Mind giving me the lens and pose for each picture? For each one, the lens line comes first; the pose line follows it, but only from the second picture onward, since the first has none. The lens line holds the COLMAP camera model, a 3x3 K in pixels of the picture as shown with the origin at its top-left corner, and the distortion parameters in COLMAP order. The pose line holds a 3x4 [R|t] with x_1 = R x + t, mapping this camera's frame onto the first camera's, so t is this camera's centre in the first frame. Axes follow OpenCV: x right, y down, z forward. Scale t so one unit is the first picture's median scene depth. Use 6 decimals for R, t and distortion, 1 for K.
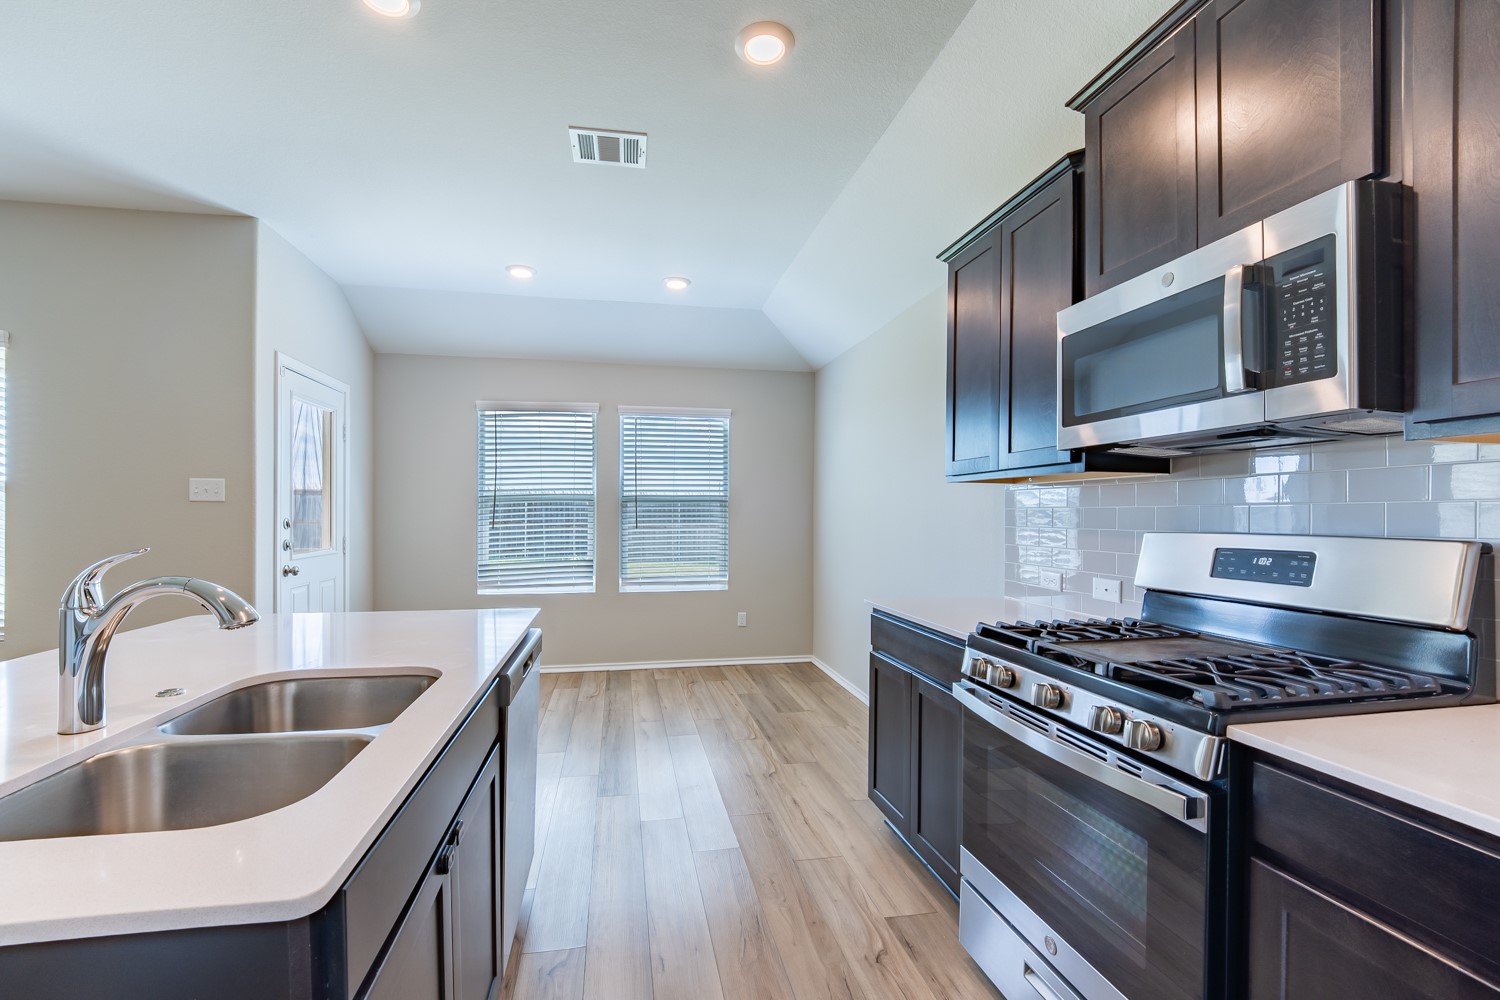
lens RADIAL K [[619.2, 0, 752.0], [0, 619.2, 528.1], [0, 0, 1]] dist [-0.008580, -0.003382]
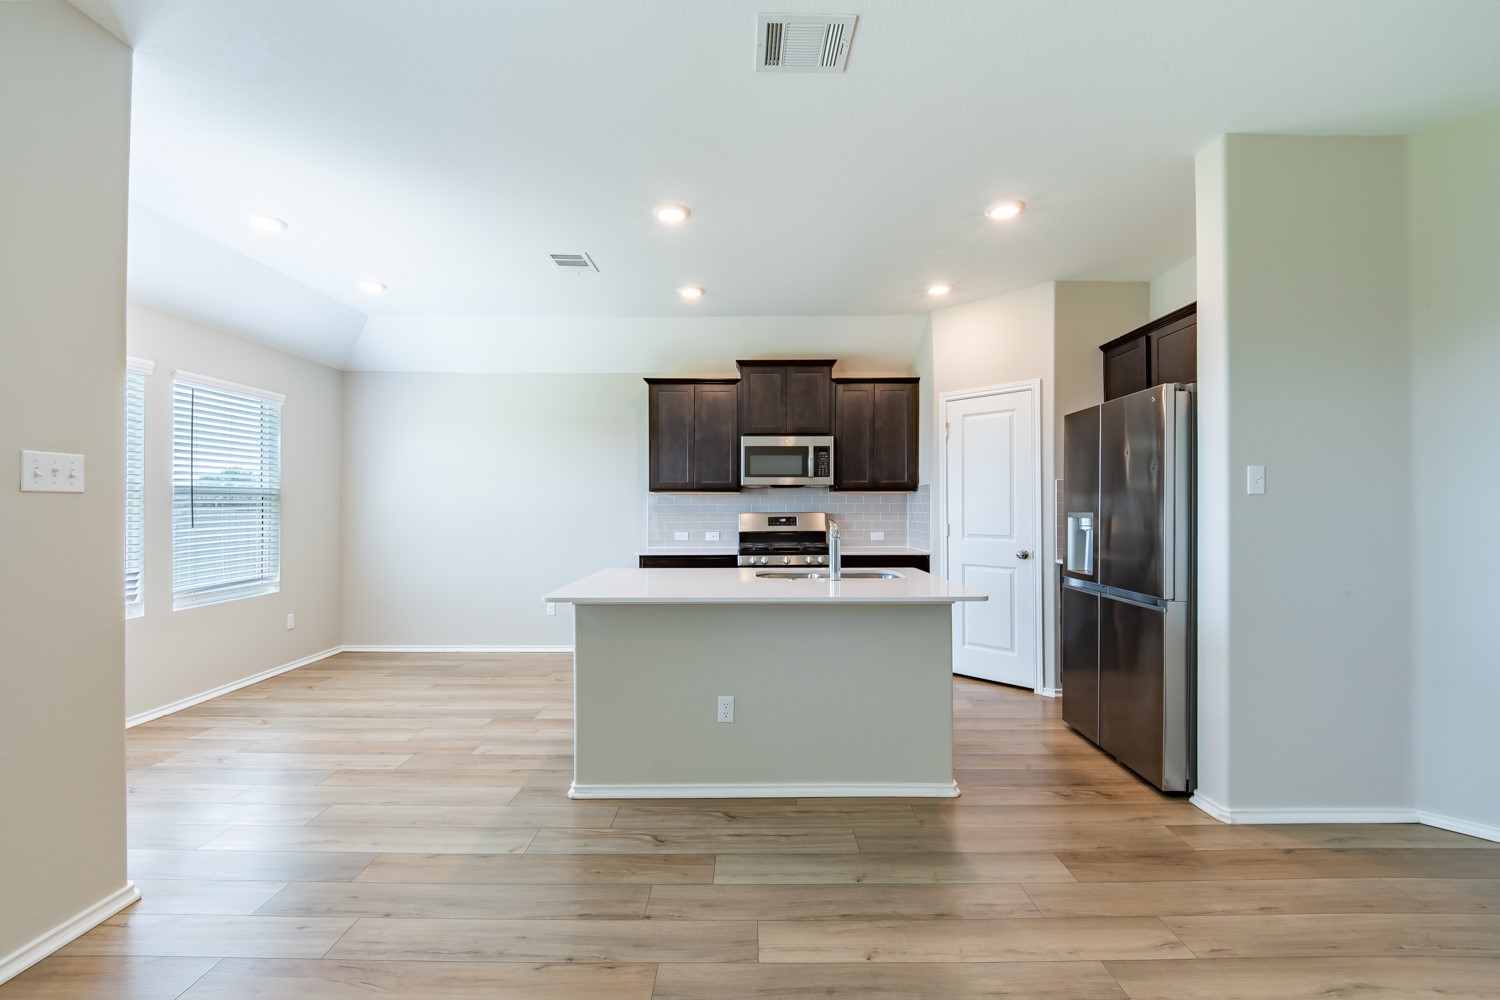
lens RADIAL K [[619.2, 0, 750.2], [0, 619.2, 505.6], [0, 0, 1]] dist [-0.008580, -0.003382]
pose [[0.208395, -0.002489, 0.978042, -1.329605], [0.024147, 0.999705, -0.002600, -0.012112], [-0.977747, 0.024158, 0.208394, 0.221769]]
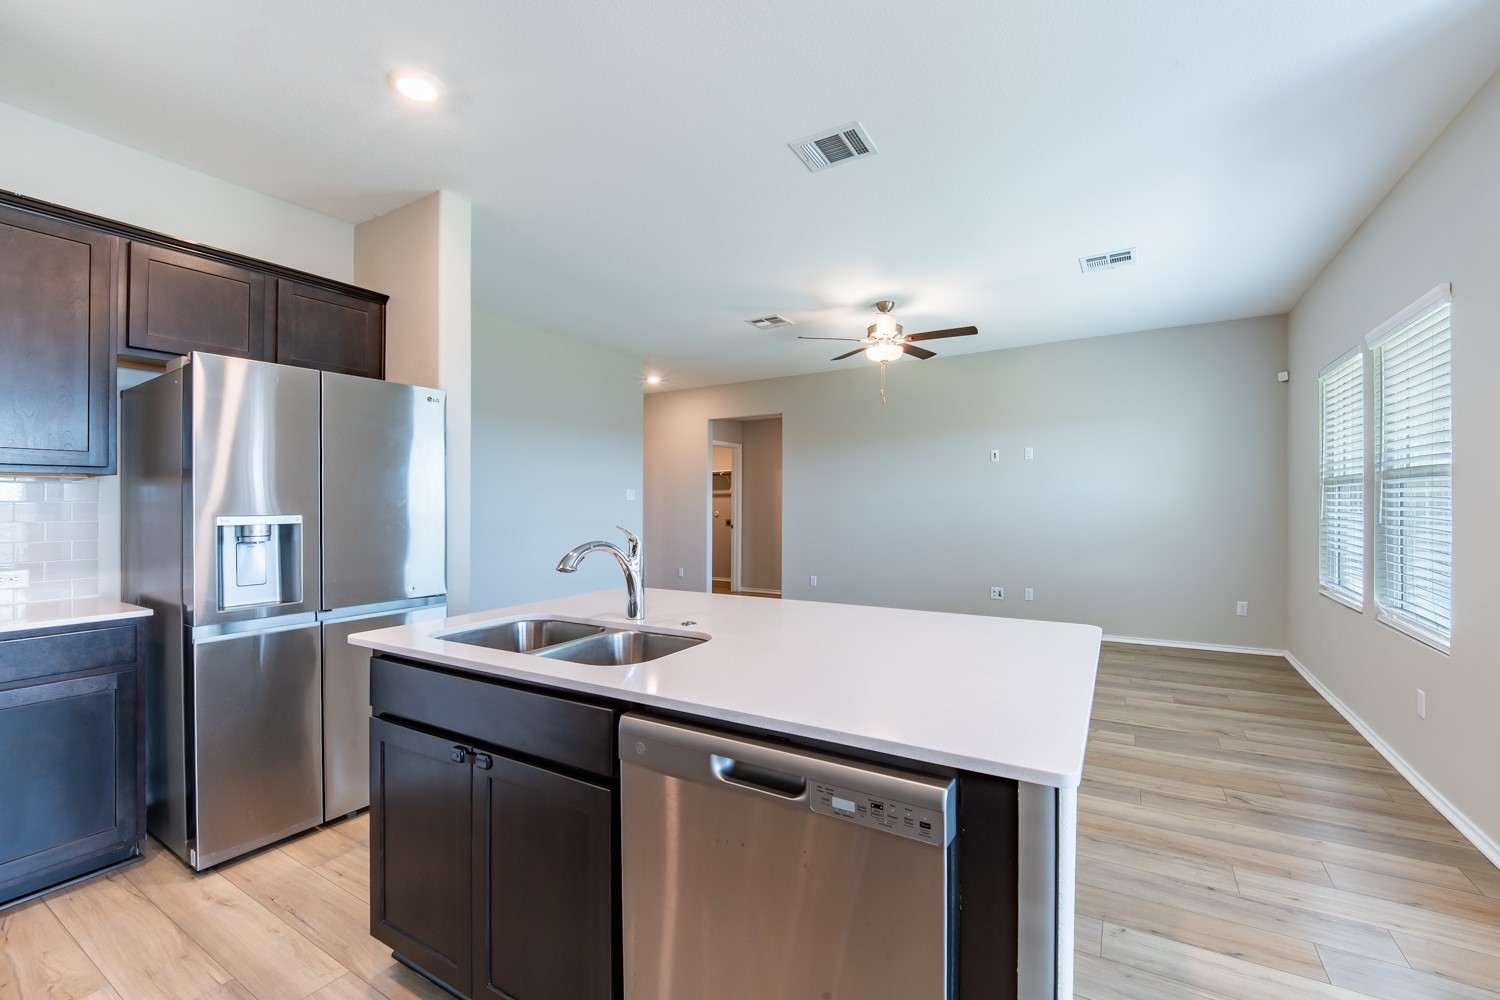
lens RADIAL K [[619.2, 0, 746.1], [0, 619.2, 507.8], [0, 0, 1]] dist [-0.008580, -0.003382]
pose [[-0.688495, 0.002442, -0.725237, 0.020407], [-0.011424, 0.999834, 0.014212, -0.017454], [0.725151, 0.018070, -0.688352, 0.805286]]
